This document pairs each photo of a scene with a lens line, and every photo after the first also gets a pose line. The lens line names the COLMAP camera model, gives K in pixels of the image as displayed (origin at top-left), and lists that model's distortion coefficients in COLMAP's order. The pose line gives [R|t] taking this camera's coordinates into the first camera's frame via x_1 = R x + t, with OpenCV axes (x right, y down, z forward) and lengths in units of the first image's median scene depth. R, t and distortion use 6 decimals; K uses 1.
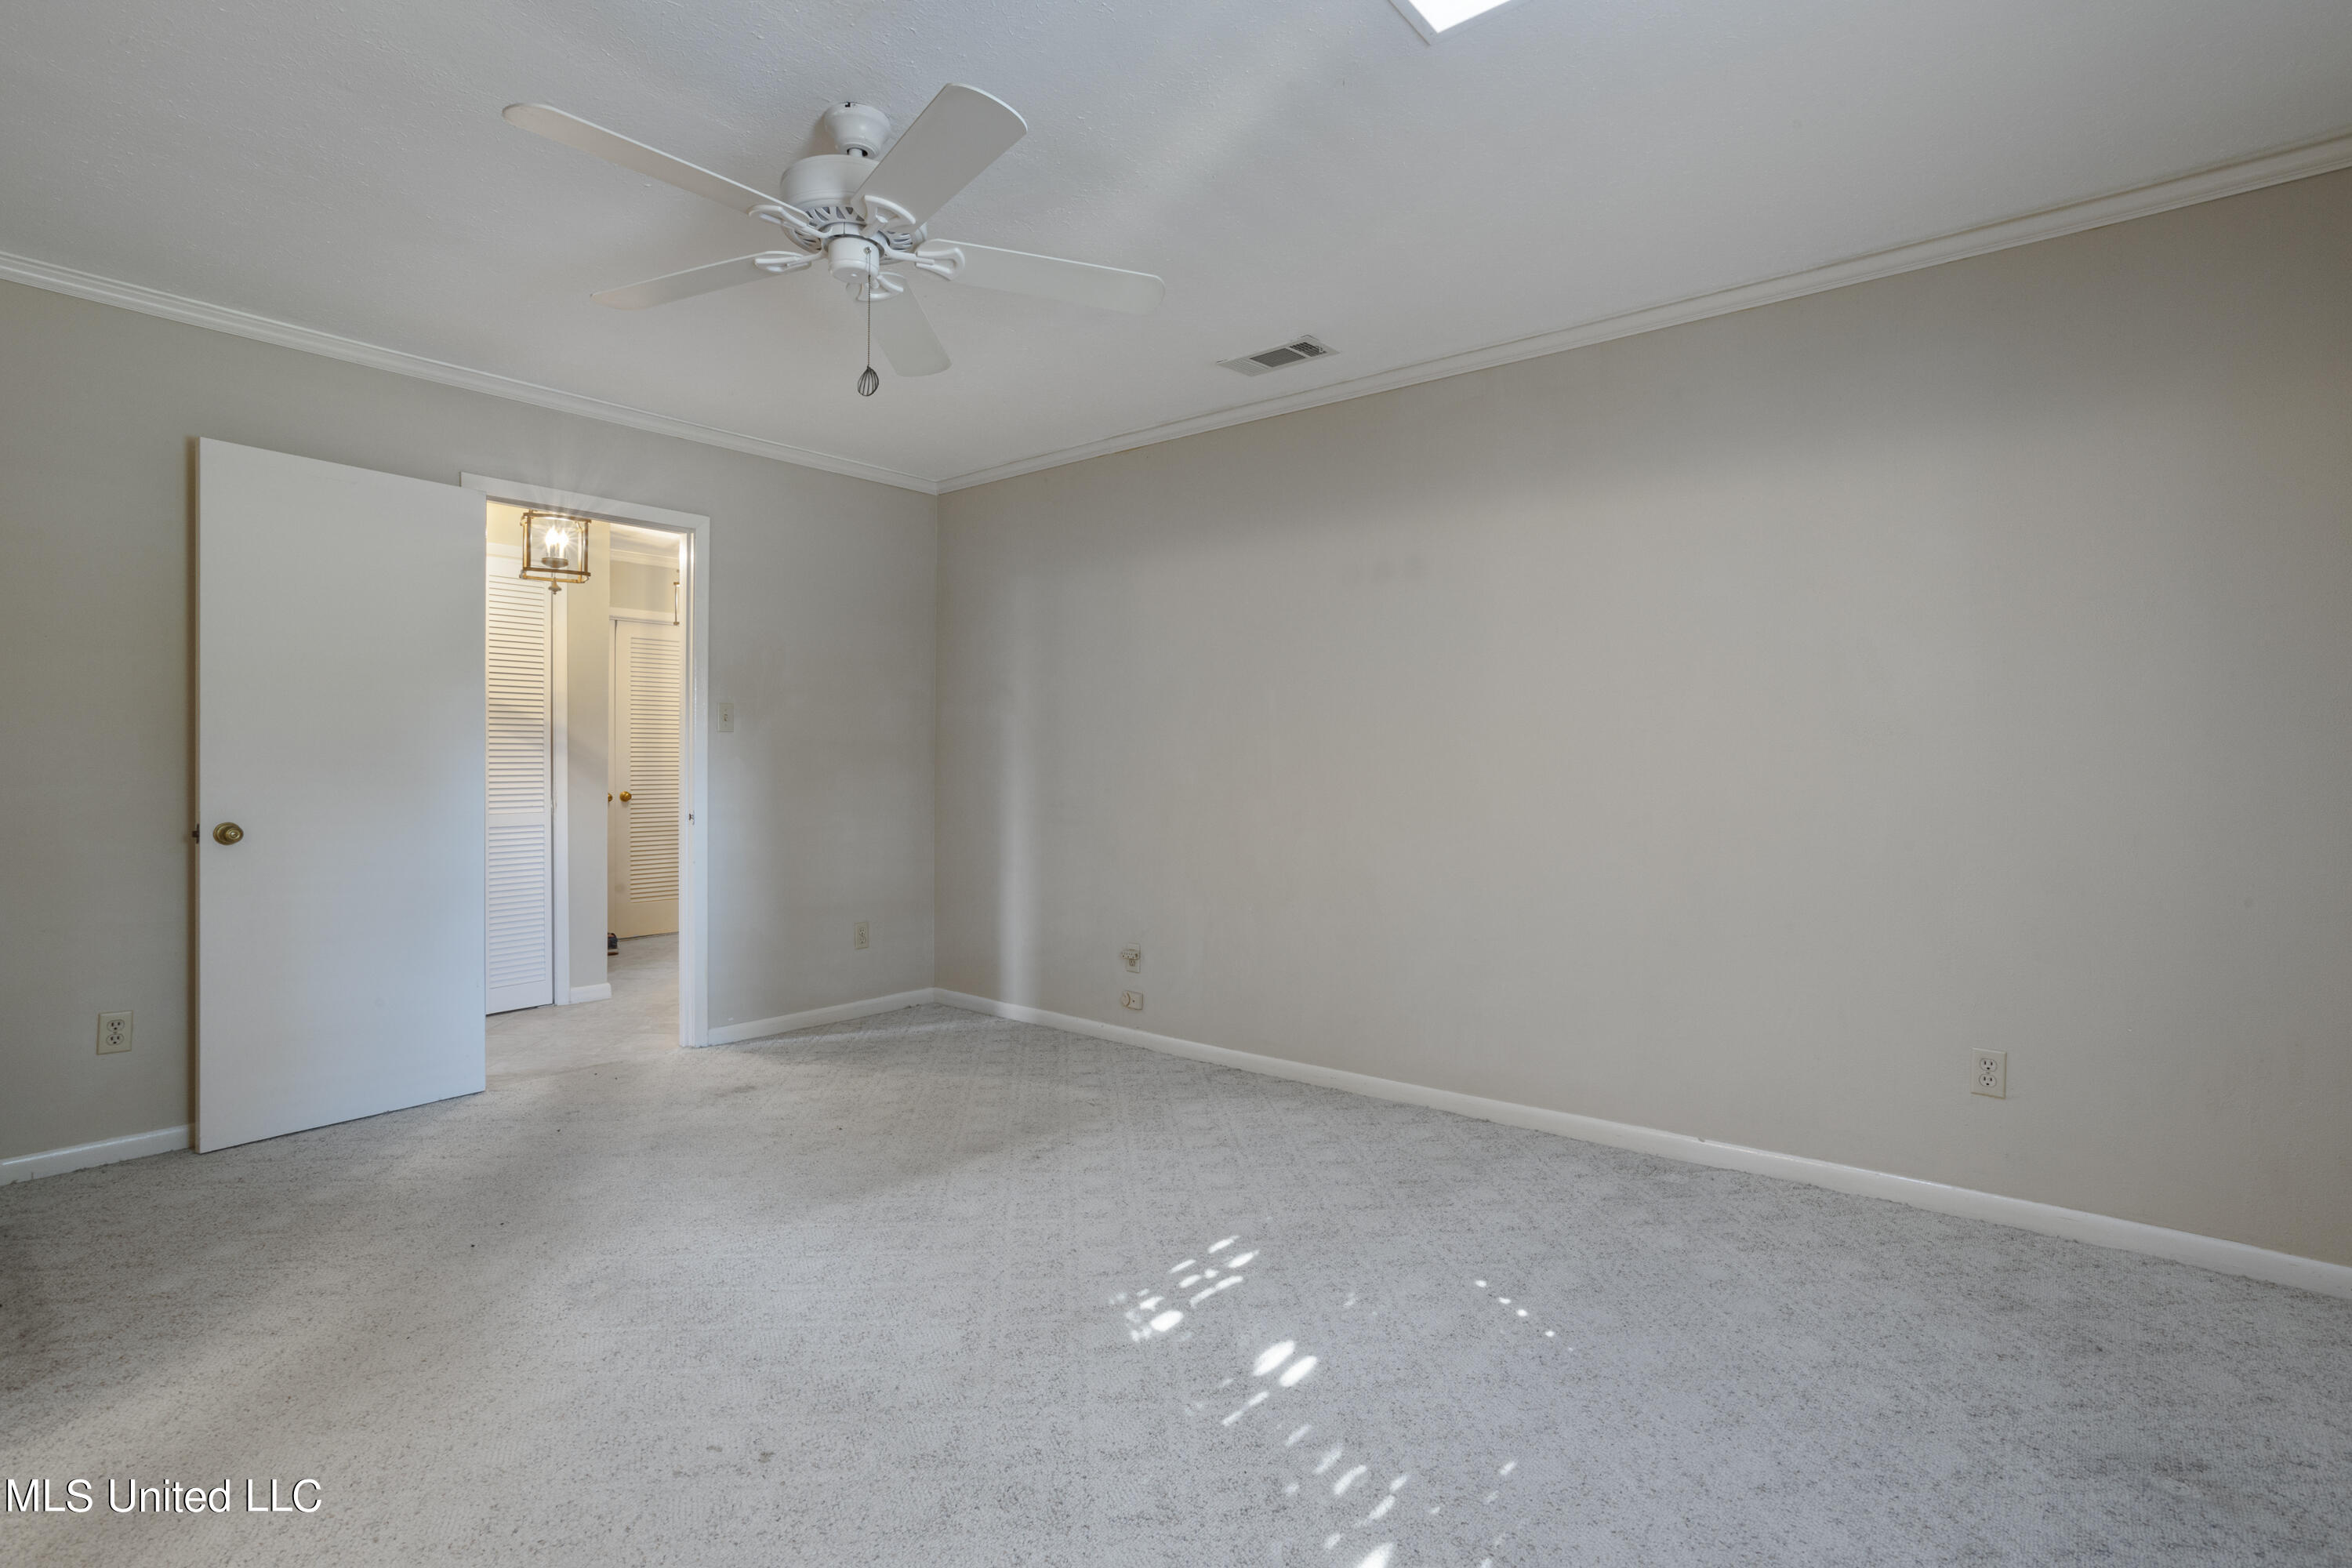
lens RADIAL K [[1134.3, 0, 1179.6], [0, 1134.3, 773.6], [0, 0, 1]] dist [-0.049598, 0.028718]
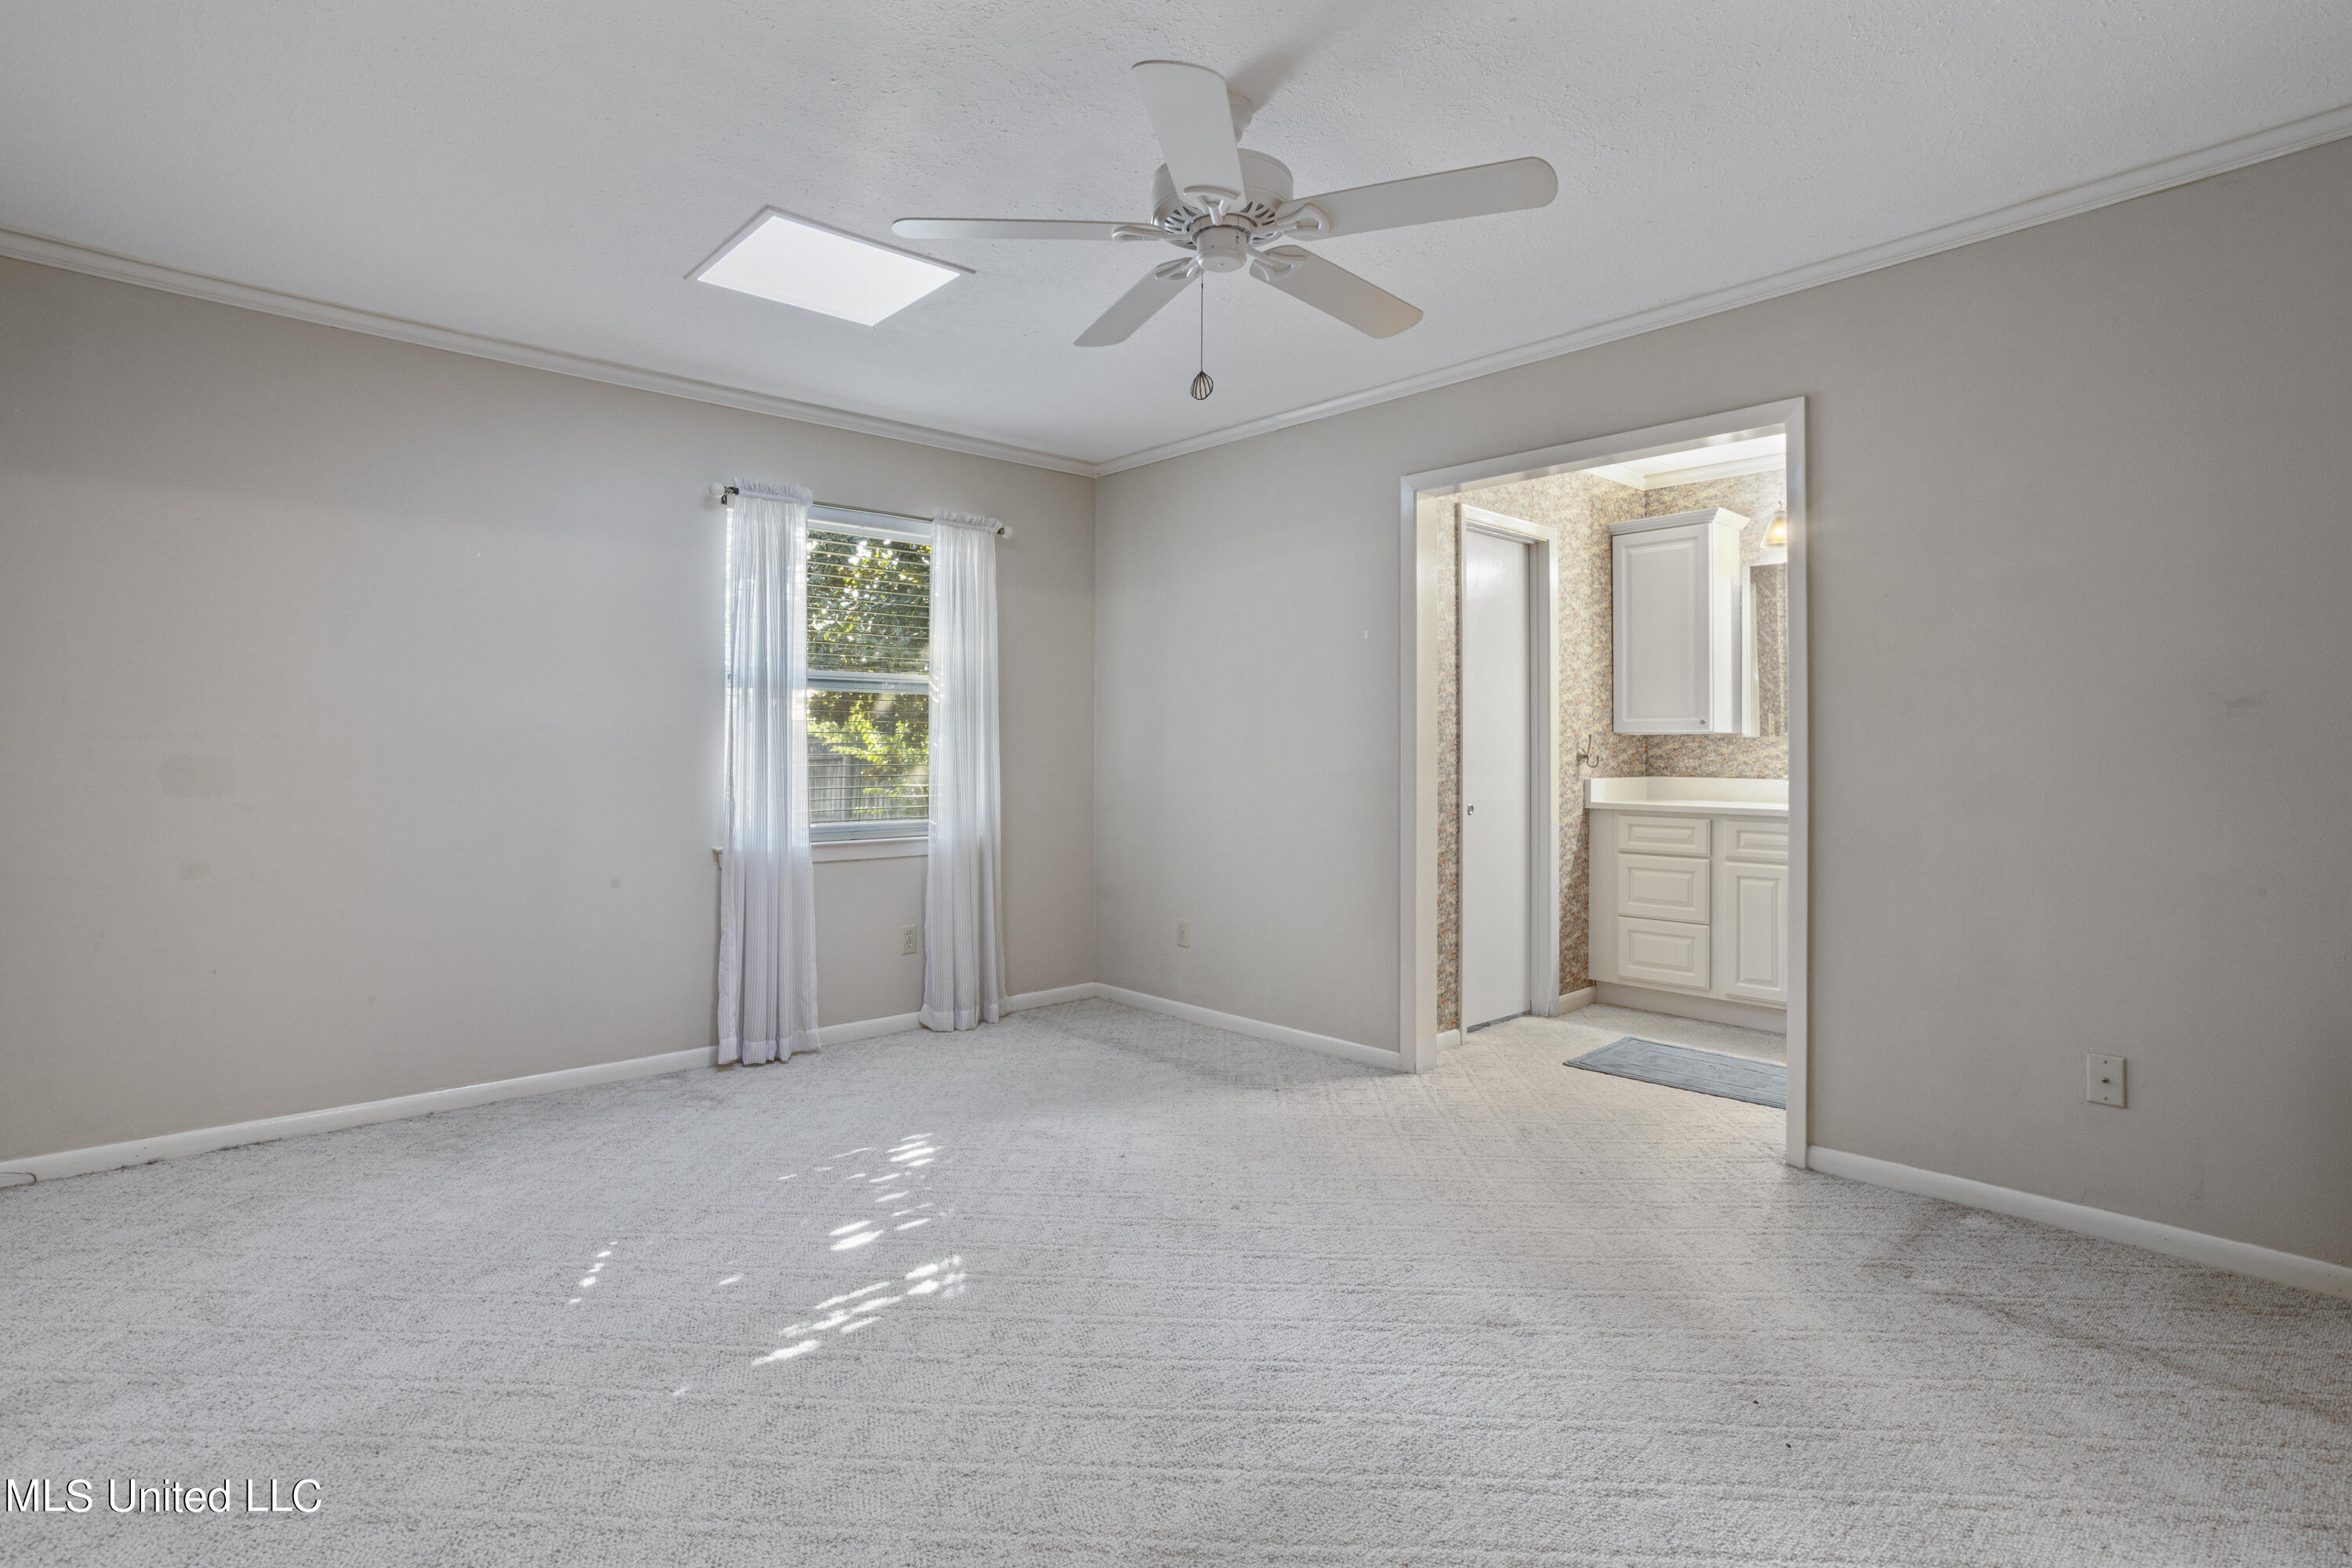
lens RADIAL K [[1134.3, 0, 1179.6], [0, 1134.3, 773.6], [0, 0, 1]] dist [-0.049598, 0.028718]
pose [[-0.991161, -0.006336, 0.132511, -0.386448], [-0.003508, 0.999761, 0.021565, -0.011429], [-0.132616, 0.020909, -0.990947, 1.969031]]
